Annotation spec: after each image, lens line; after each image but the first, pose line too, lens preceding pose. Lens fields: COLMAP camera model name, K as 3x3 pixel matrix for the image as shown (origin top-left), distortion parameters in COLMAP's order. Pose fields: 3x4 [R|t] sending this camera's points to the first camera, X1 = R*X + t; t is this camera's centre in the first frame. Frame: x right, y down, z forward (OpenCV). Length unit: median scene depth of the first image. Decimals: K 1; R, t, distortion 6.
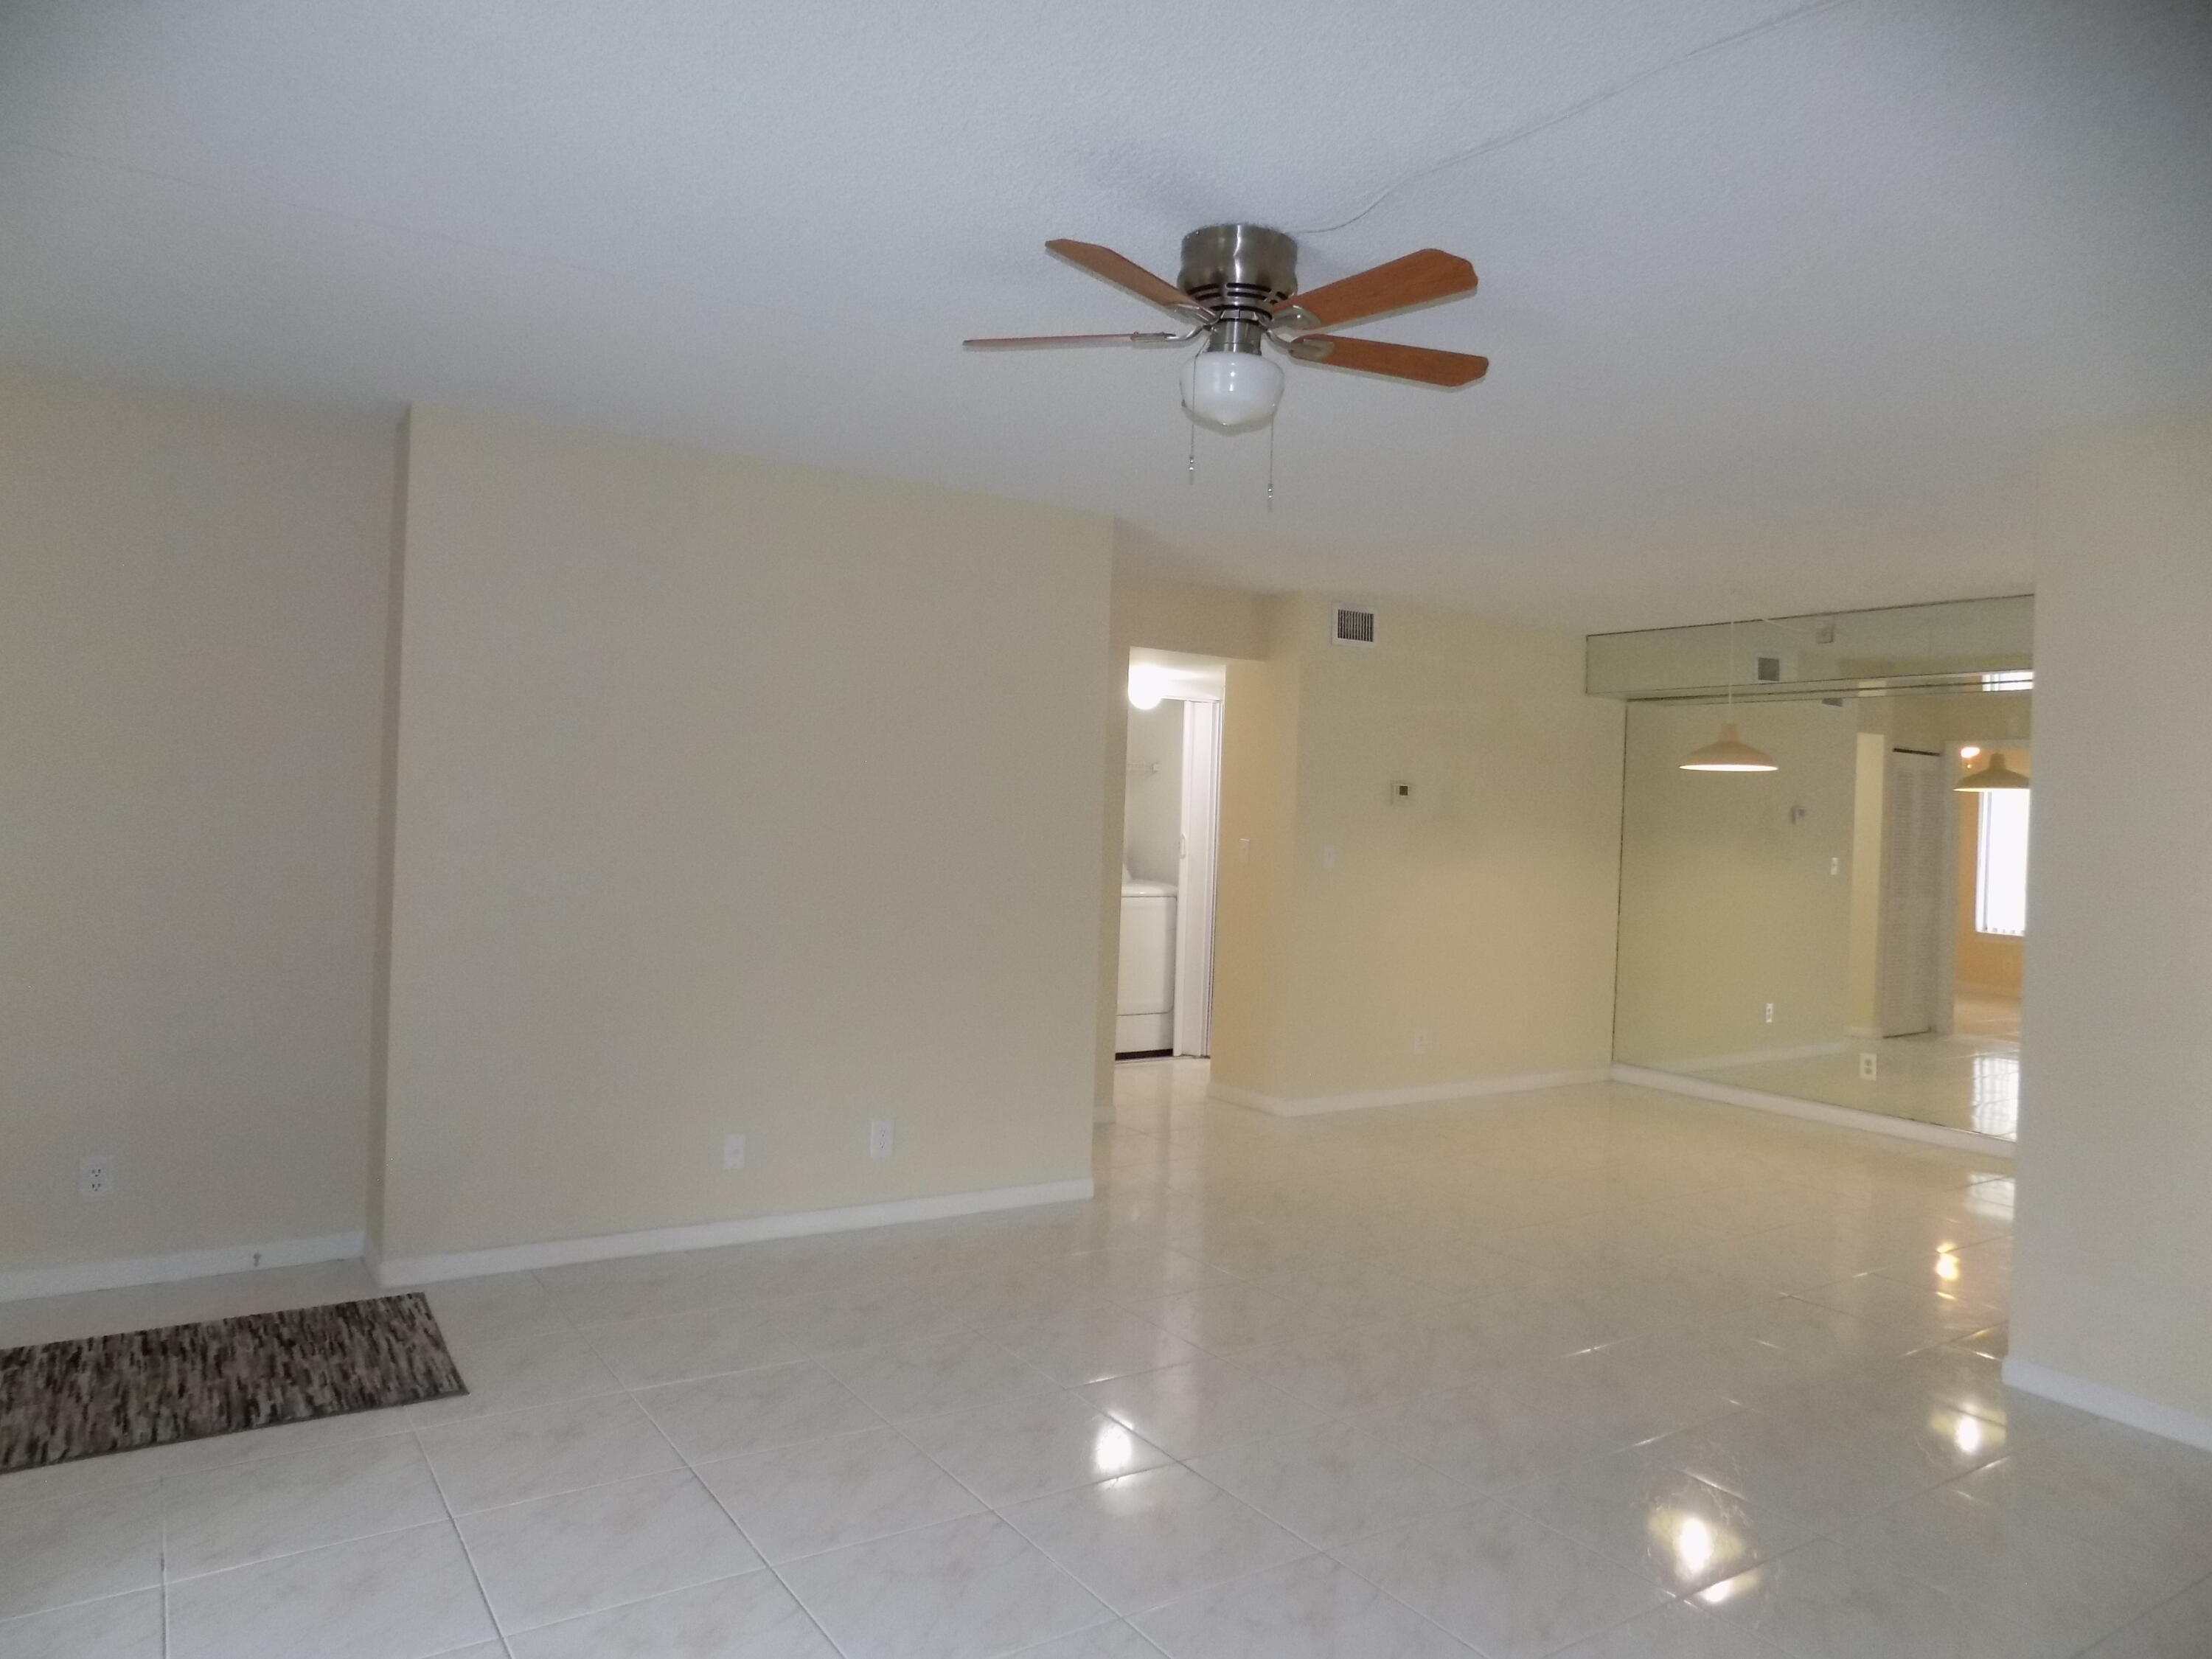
lens RADIAL K [[1491.3, 0, 1103.9], [0, 1491.3, 830.3], [0, 0, 1]] dist [-0.042005, 0.028006]
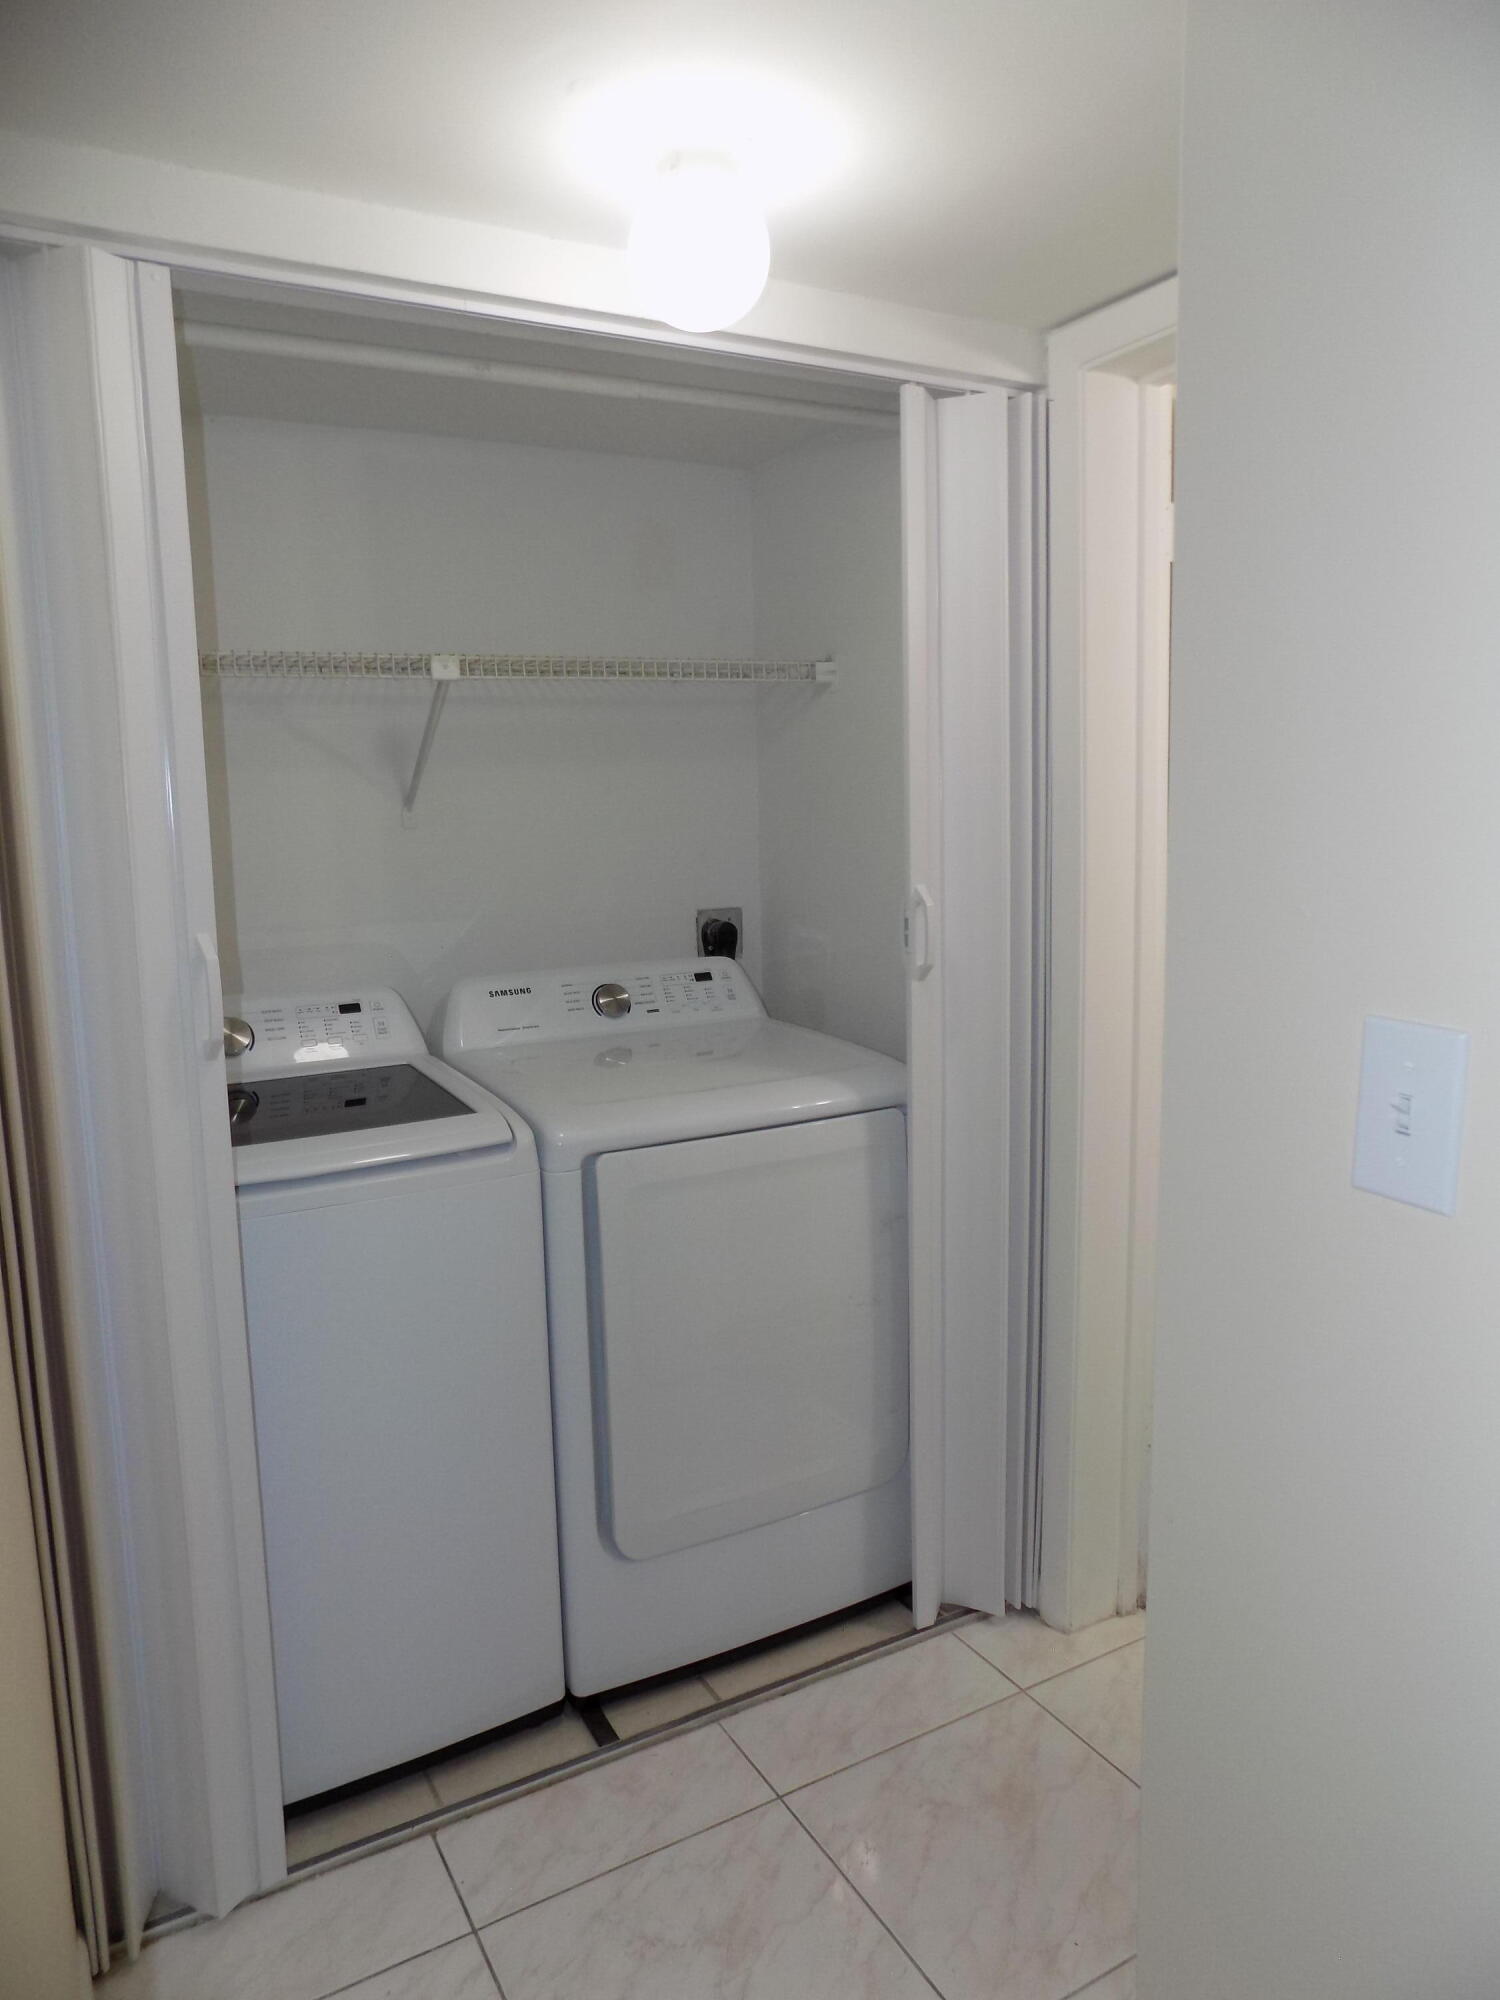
lens RADIAL K [[1348.3, 0, 749.3], [0, 1348.3, 1002.0], [0, 0, 1]] dist [-0.042005, 0.028006]
pose [[0.996082, -0.048243, -0.074111, 0.039417], [0.057591, 0.989883, 0.129670, -0.010312], [0.067106, -0.133430, 0.988784, 0.746405]]
